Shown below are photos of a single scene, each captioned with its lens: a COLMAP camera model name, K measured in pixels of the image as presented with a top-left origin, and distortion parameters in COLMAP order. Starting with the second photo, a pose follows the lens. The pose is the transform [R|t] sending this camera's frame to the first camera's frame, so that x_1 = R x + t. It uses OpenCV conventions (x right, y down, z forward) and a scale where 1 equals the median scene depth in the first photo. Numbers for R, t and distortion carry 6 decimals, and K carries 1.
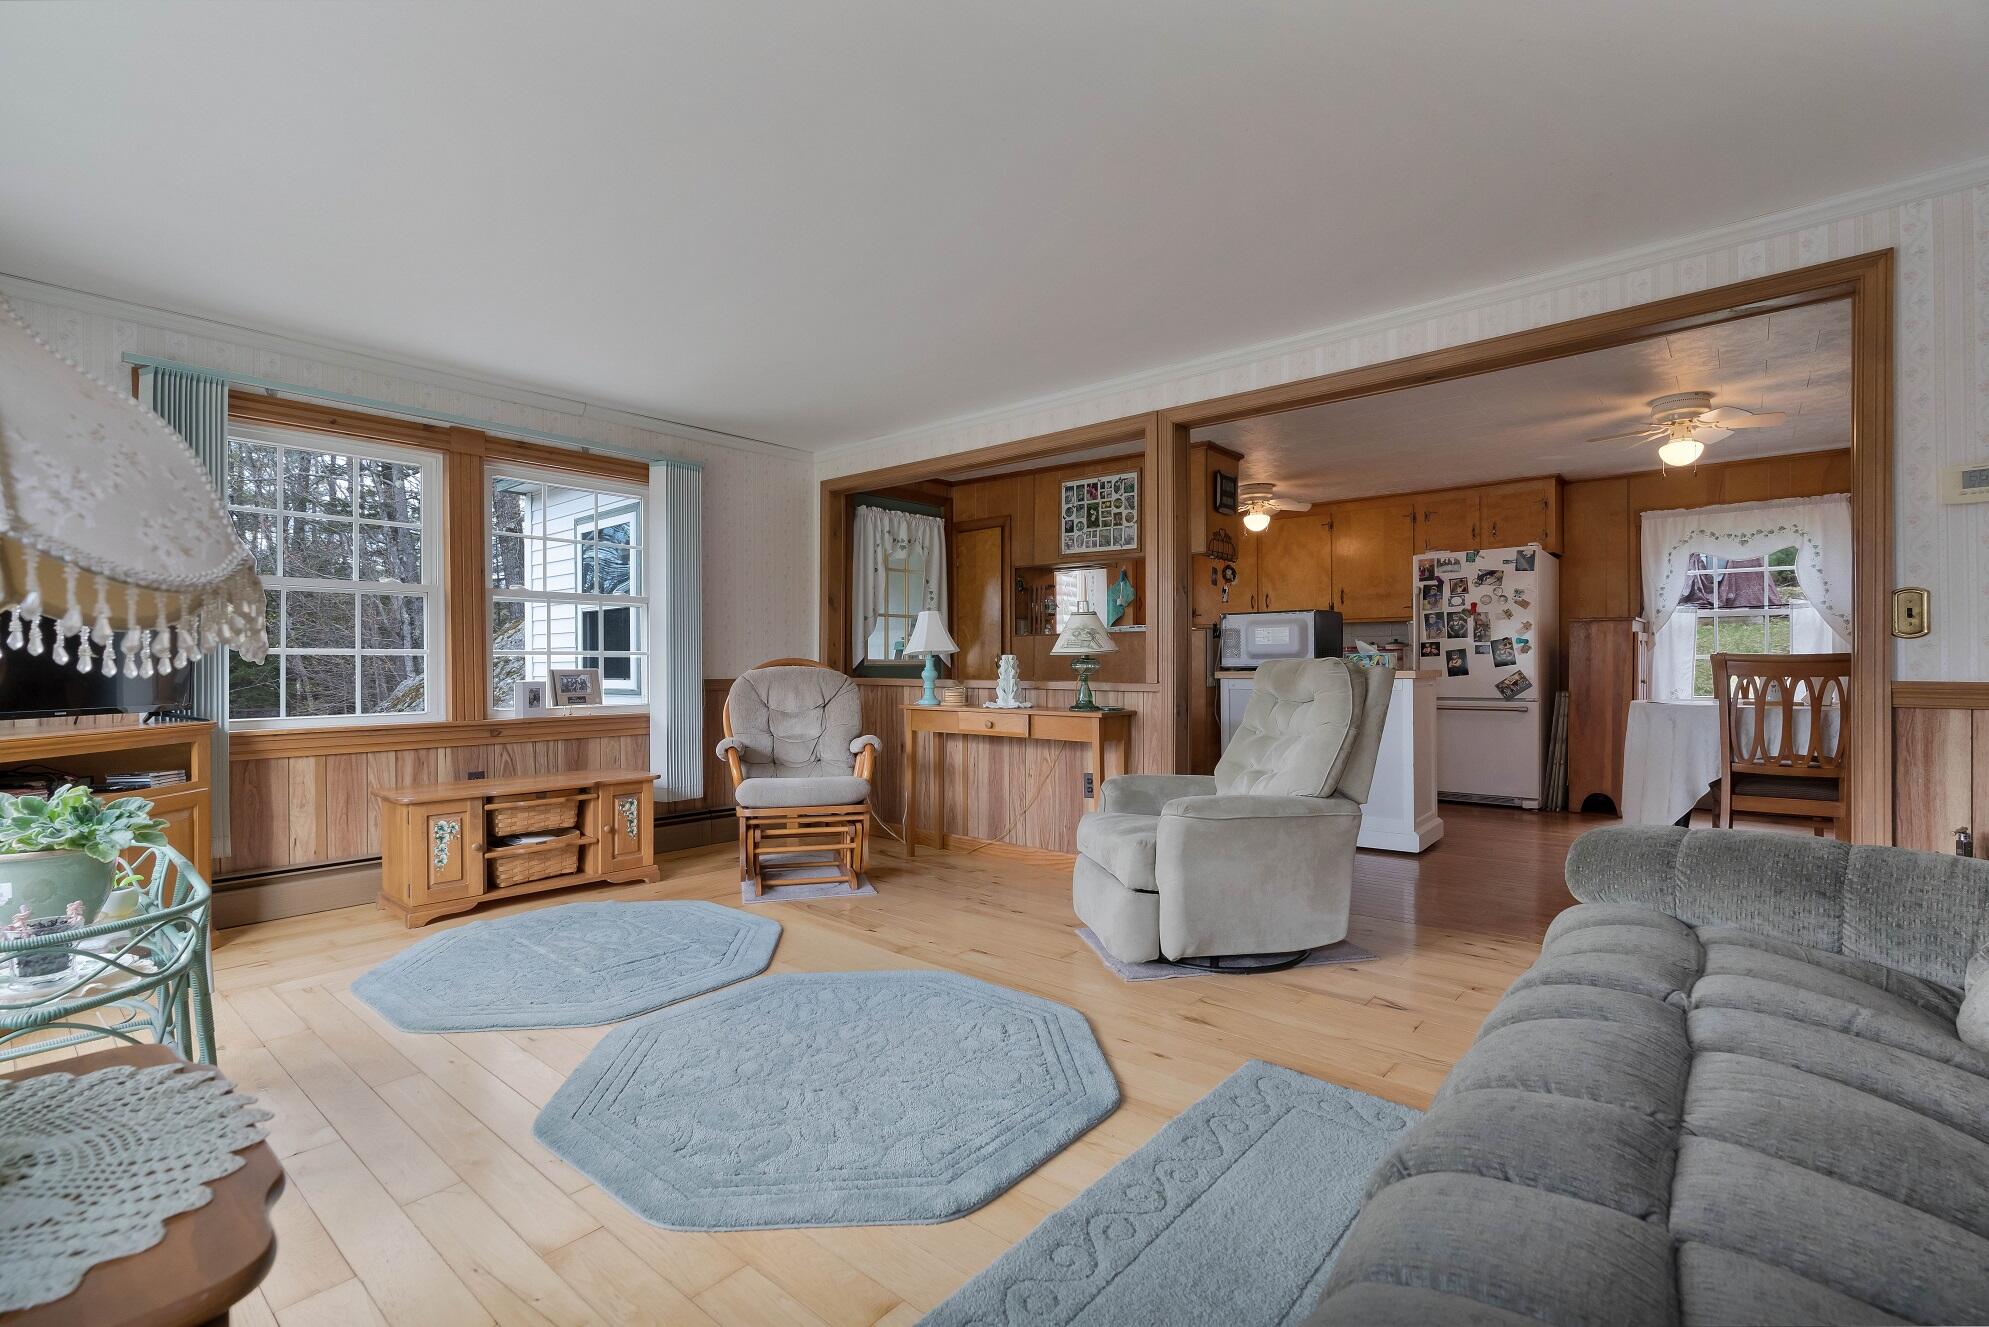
lens RADIAL K [[899.3, 0, 990.0], [0, 899.3, 665.5], [0, 0, 1]] dist [-0.004201, 0.000686]
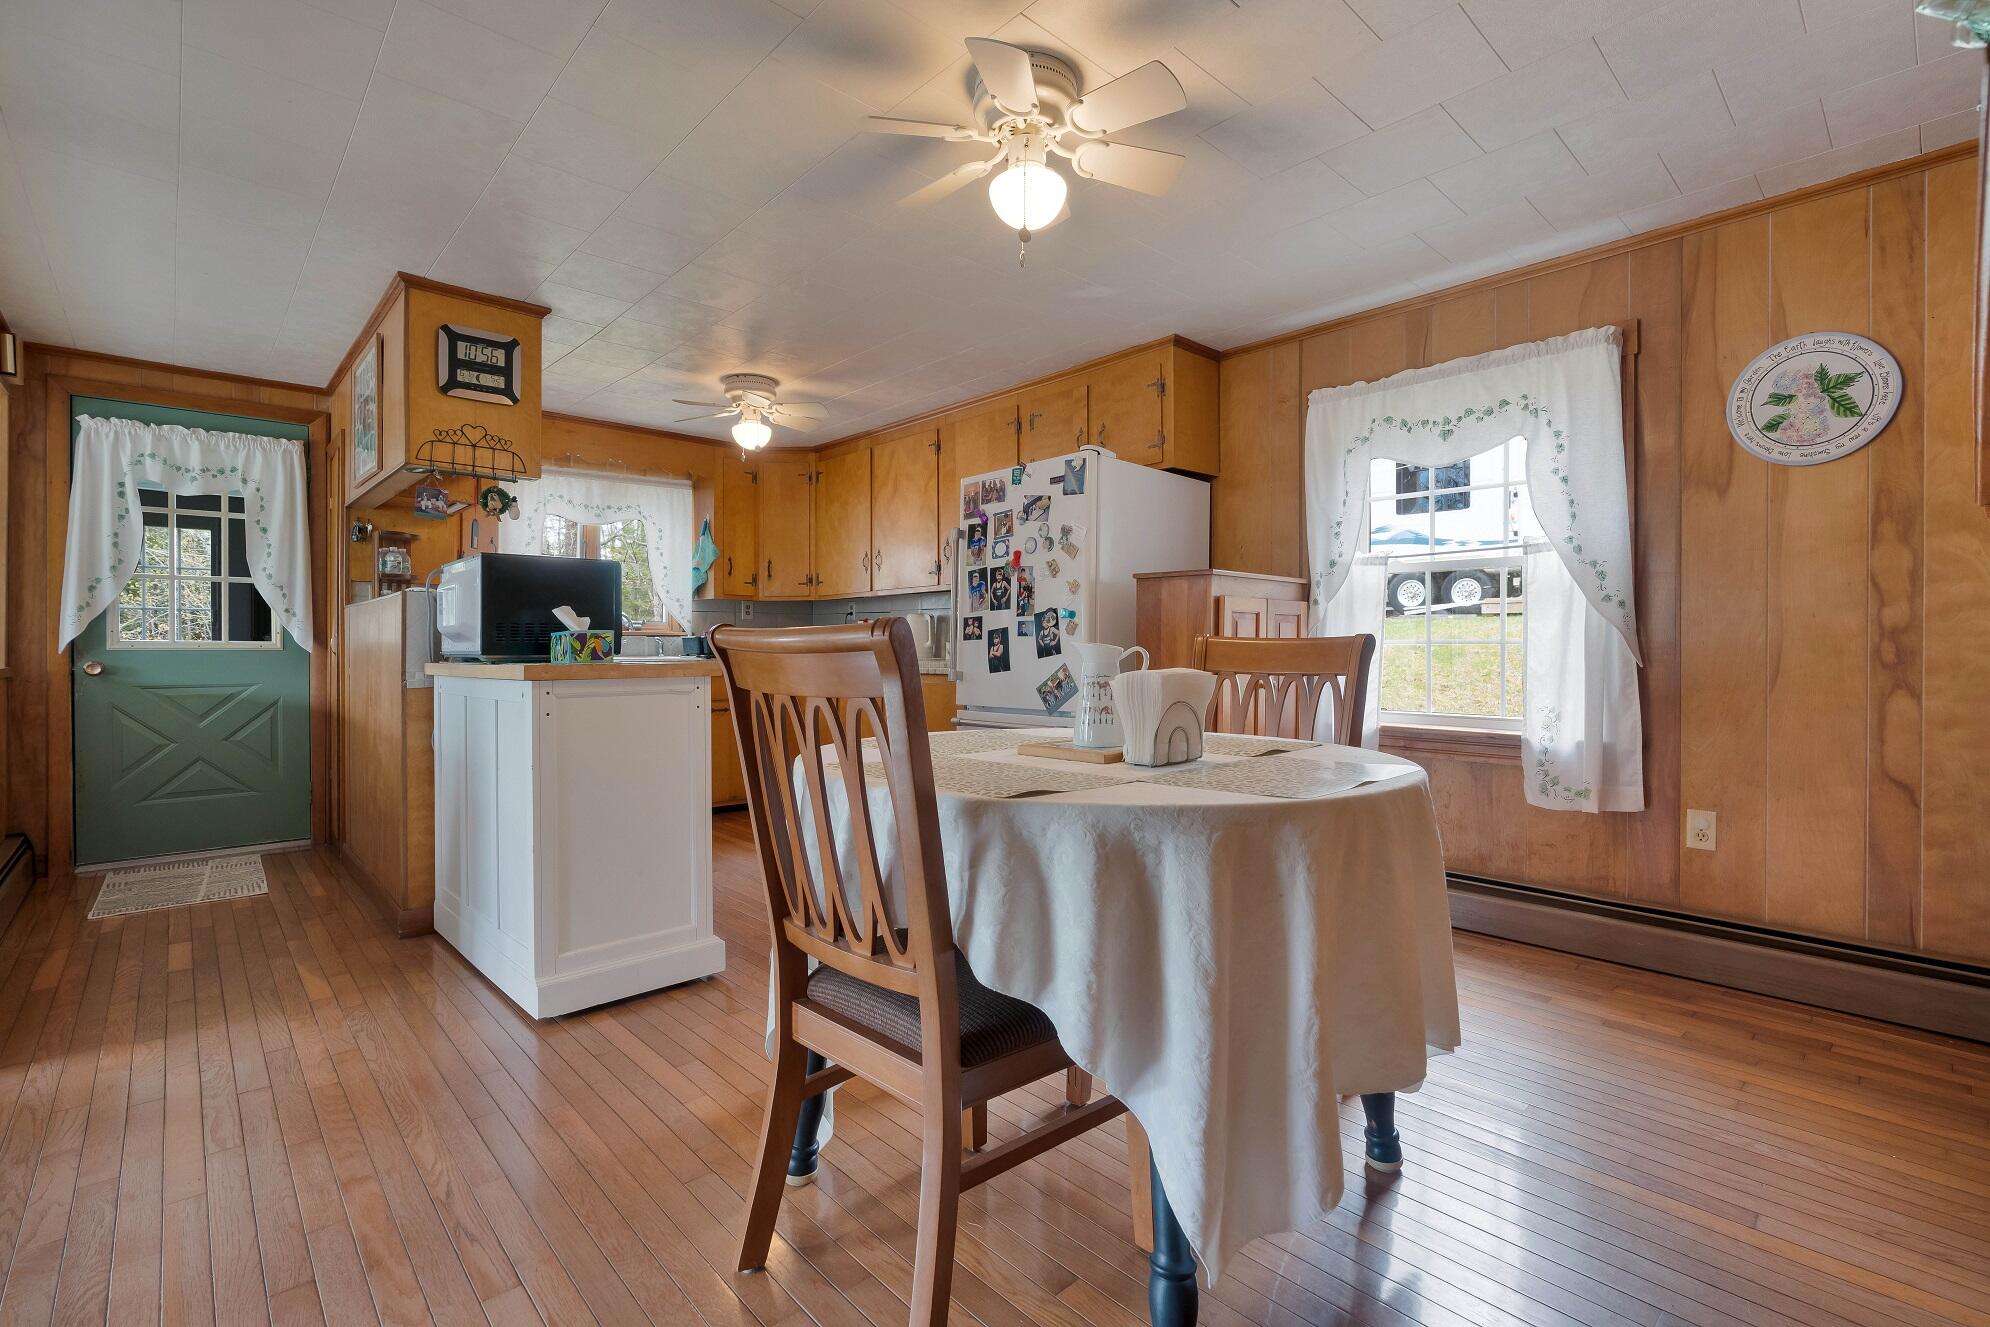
lens RADIAL K [[899.7, 0, 999.0], [0, 899.7, 658.7], [0, 0, 1]] dist [-0.004201, 0.000686]
pose [[0.993367, 0.004571, -0.114899, 0.597639], [-0.003347, 0.999936, 0.010845, -0.003988], [0.114941, -0.010388, 0.993318, 0.396905]]
